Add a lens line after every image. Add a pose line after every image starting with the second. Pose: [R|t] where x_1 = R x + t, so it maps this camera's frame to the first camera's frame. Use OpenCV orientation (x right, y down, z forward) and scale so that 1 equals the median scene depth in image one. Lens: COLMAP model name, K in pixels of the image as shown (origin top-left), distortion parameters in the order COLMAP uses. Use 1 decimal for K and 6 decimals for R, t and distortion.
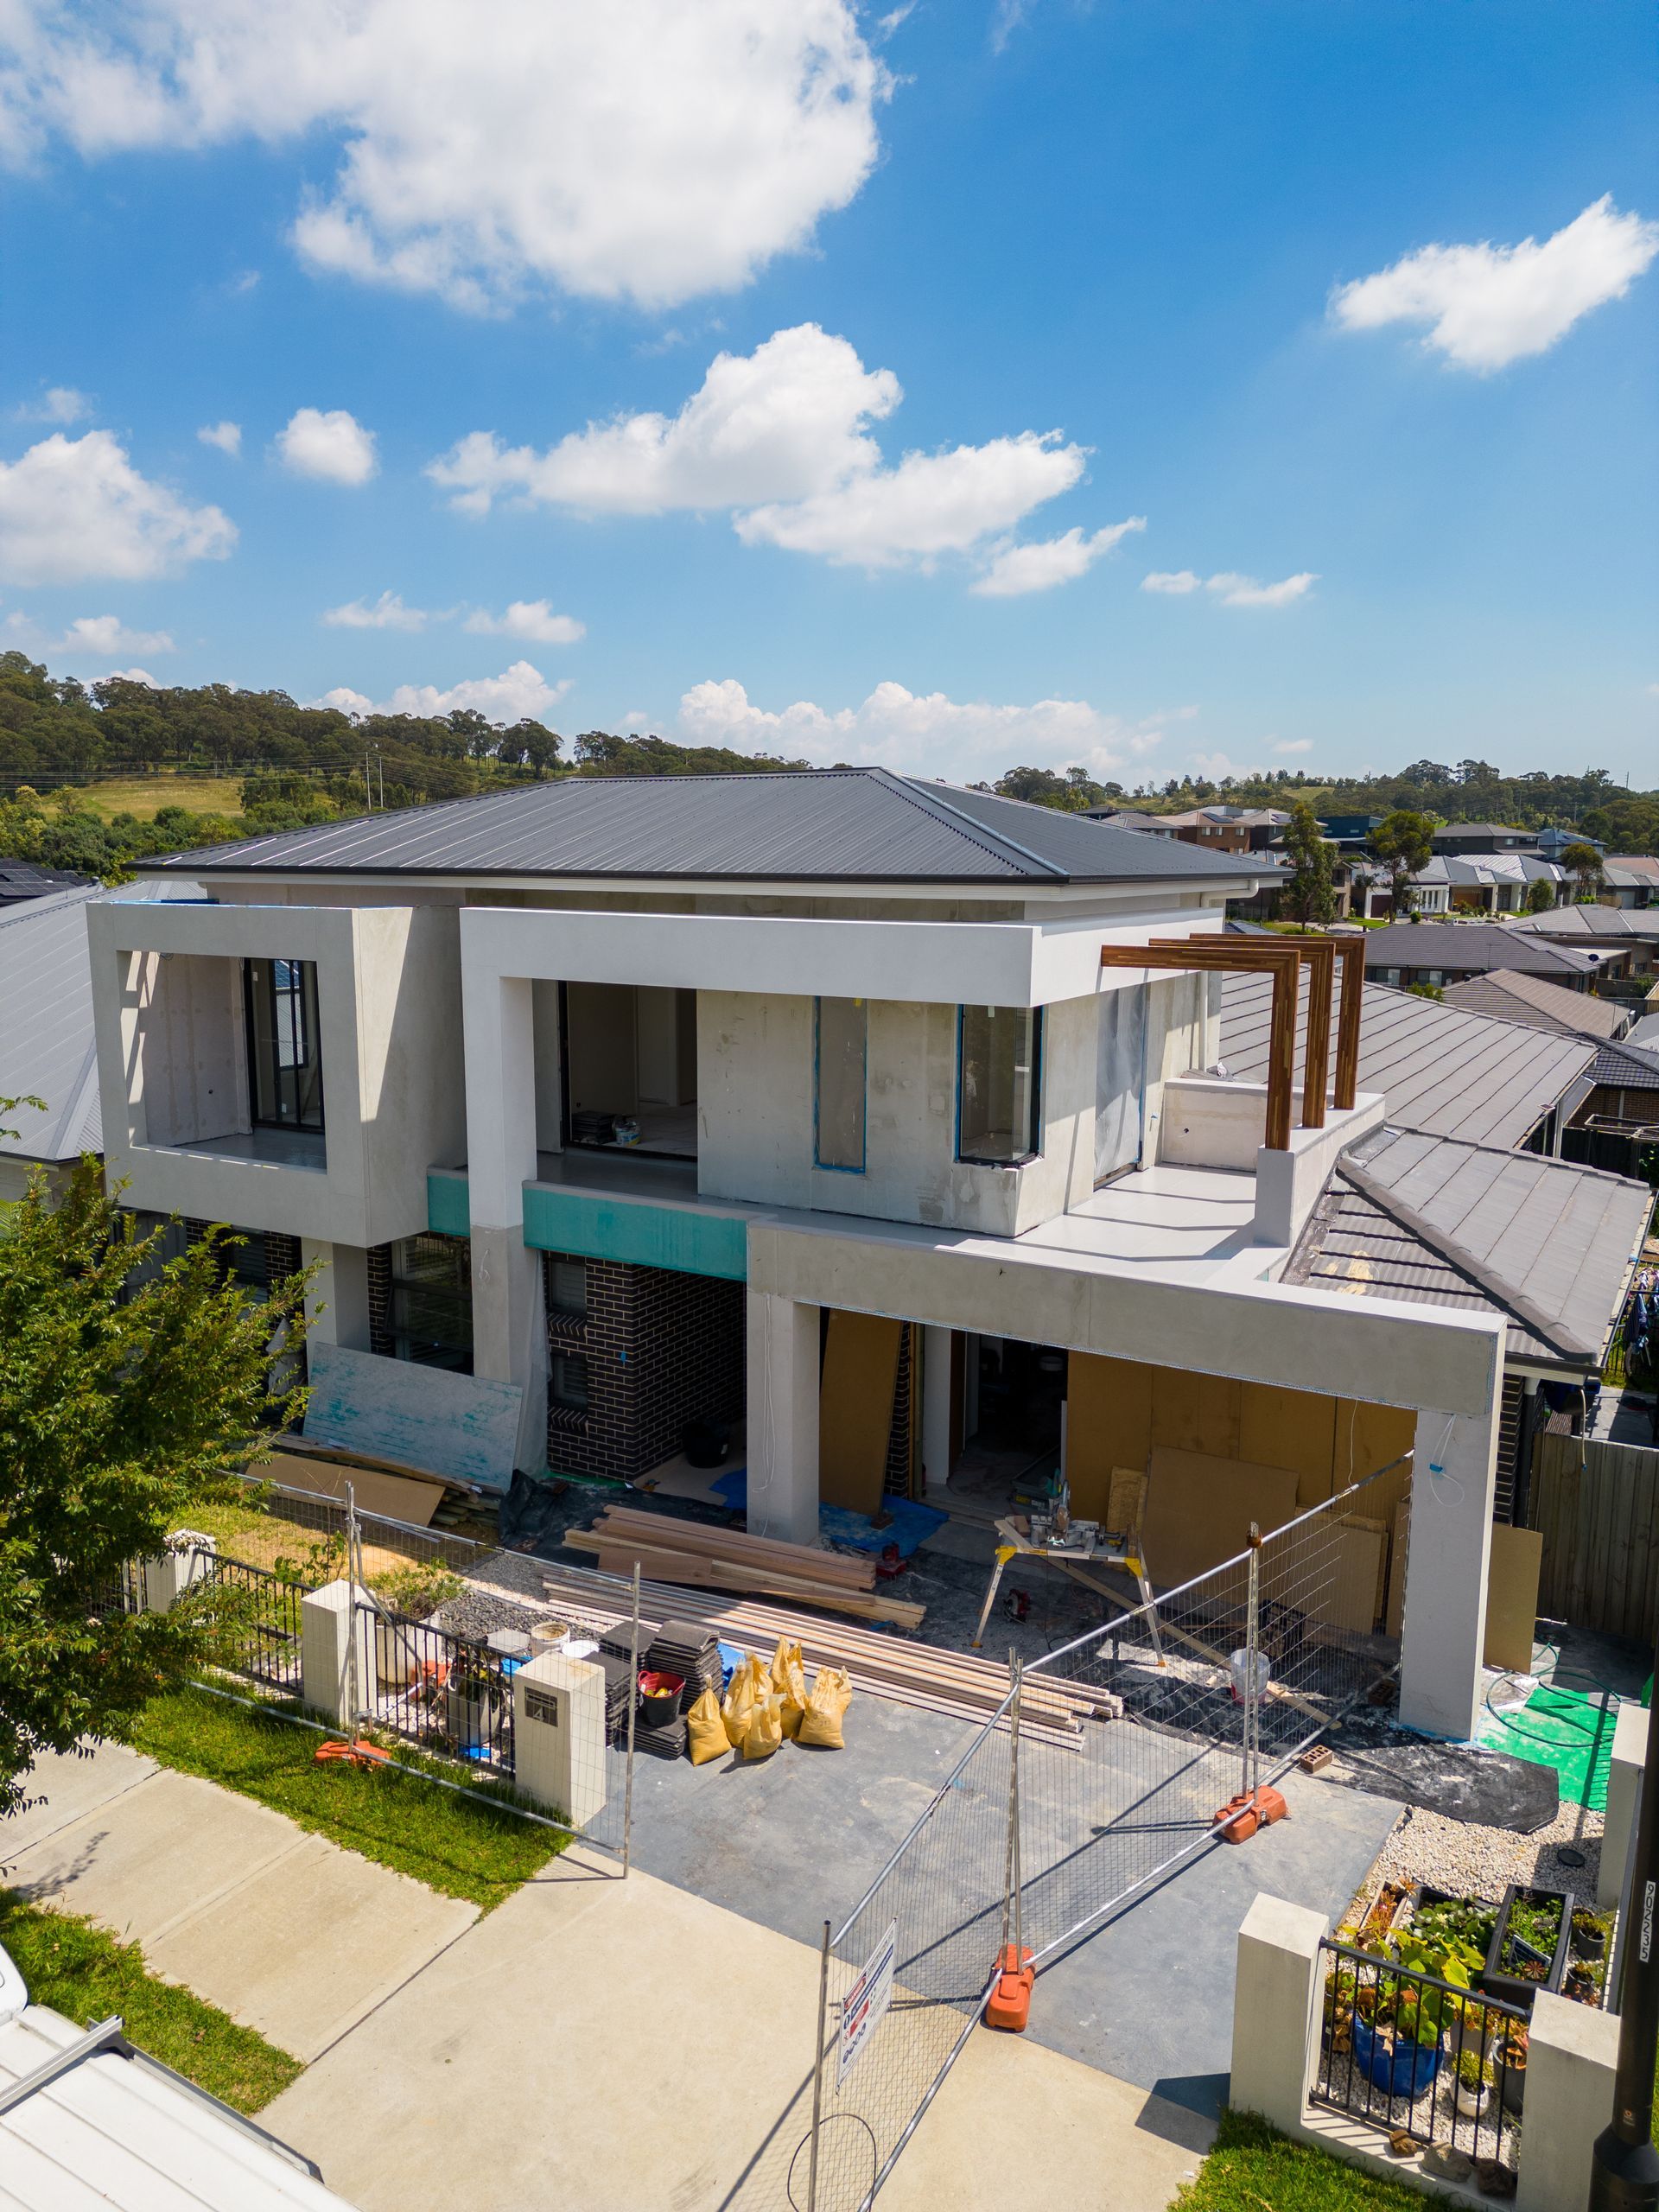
lens RADIAL K [[1536.6, 0, 816.6], [0, 1536.6, 1108.0], [0, 0, 1]] dist [0.089899, -0.112359]
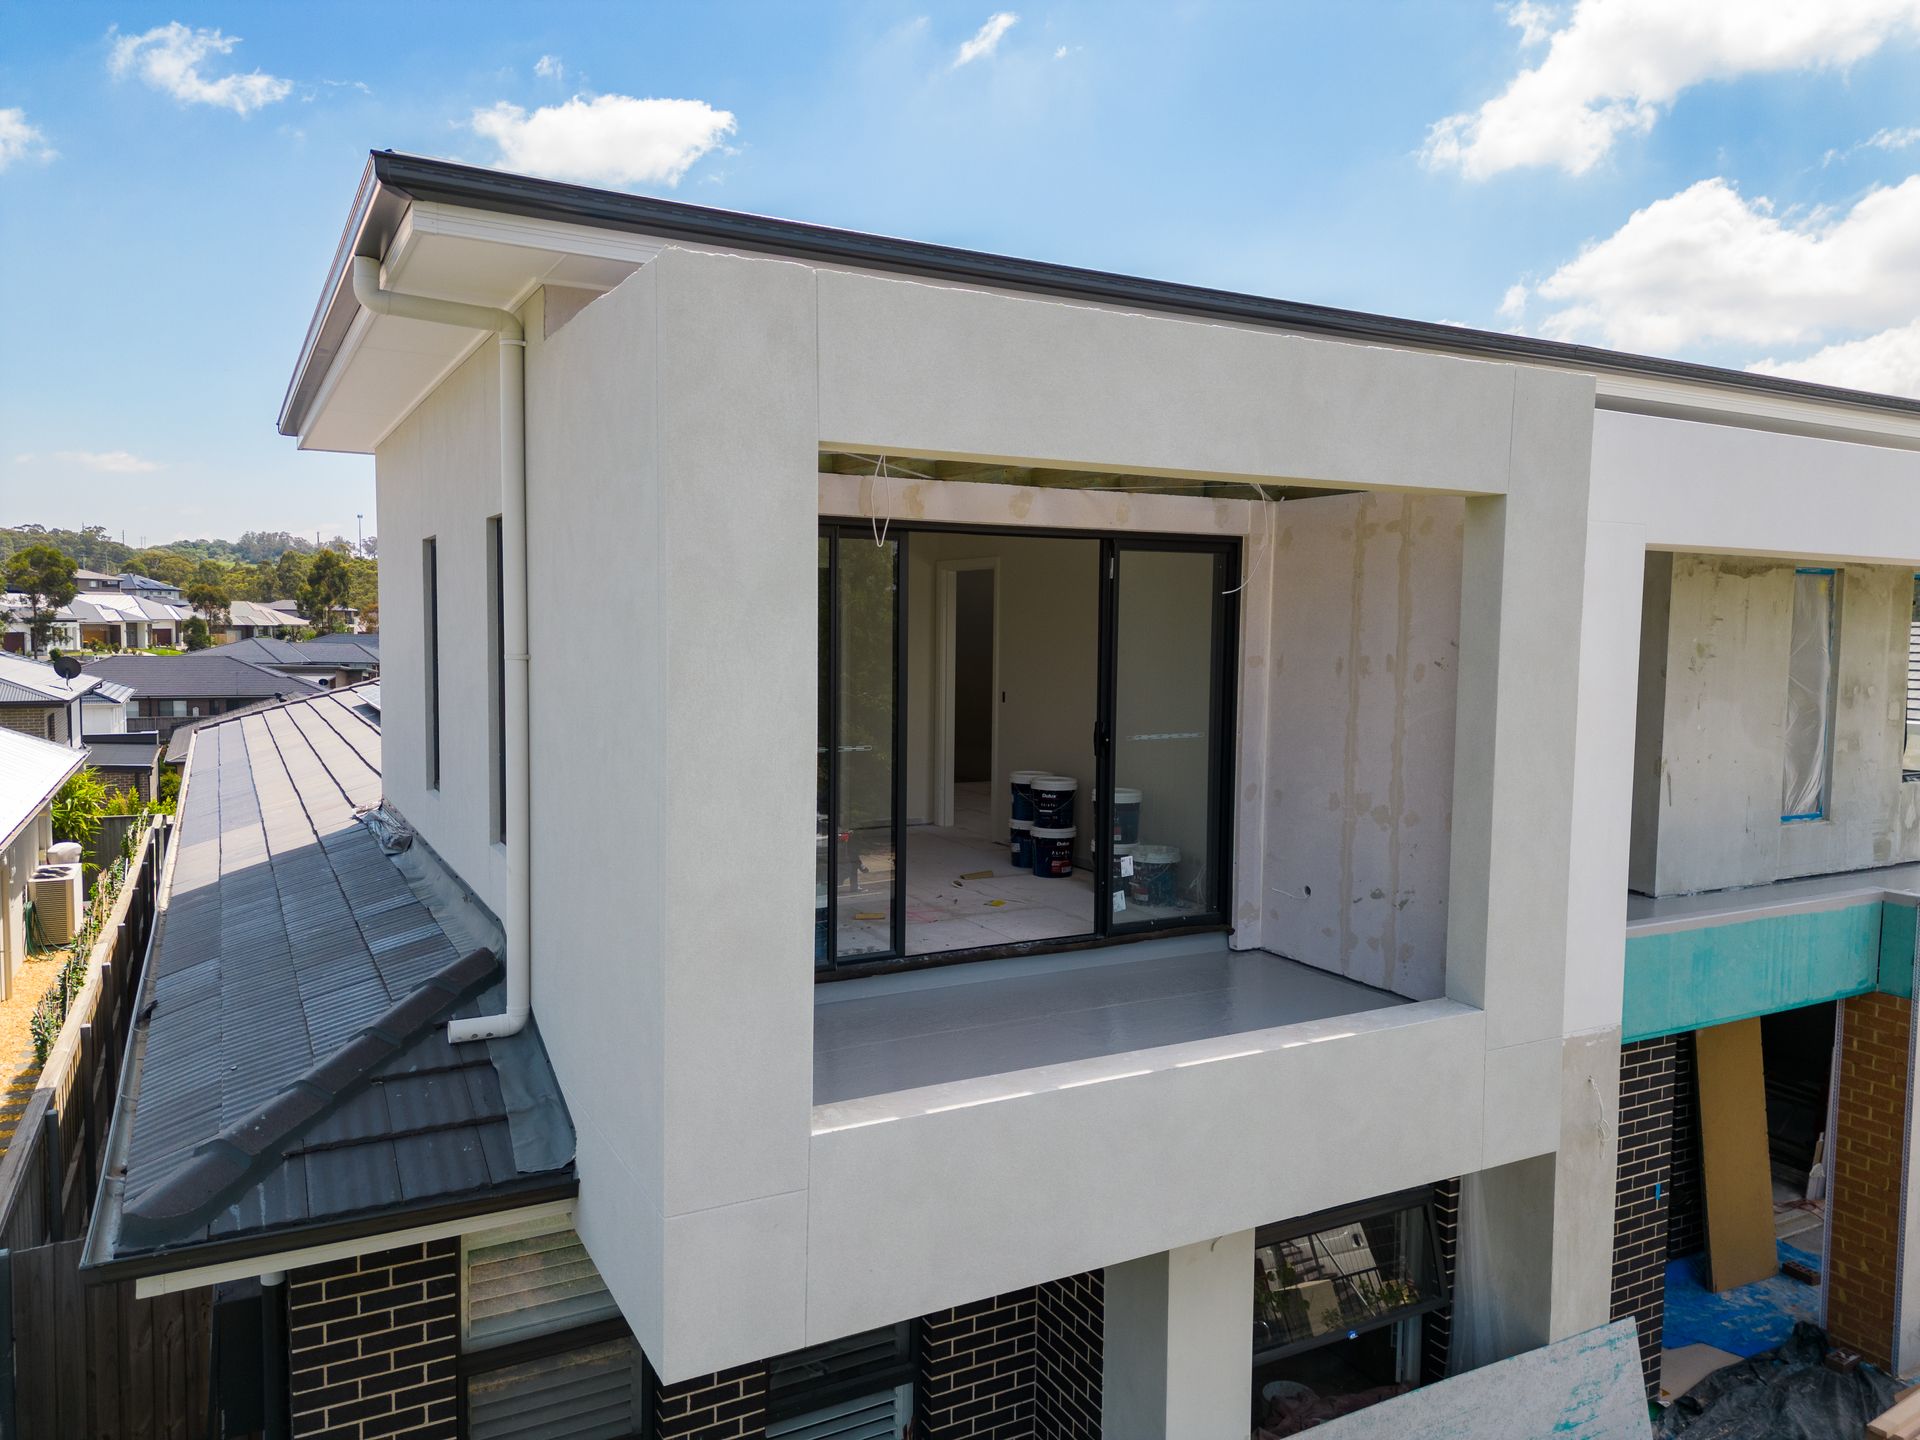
lens RADIAL K [[1345.7, 0, 960.0], [0, 1345.7, 720.0], [0, 0, 1]] dist [0.077618, -0.081830]
pose [[0.512834, -0.059820, 0.856401, -0.776616], [0.126860, 0.991898, -0.006683, -0.054951], [-0.849063, 0.112070, 0.516268, 1.028299]]
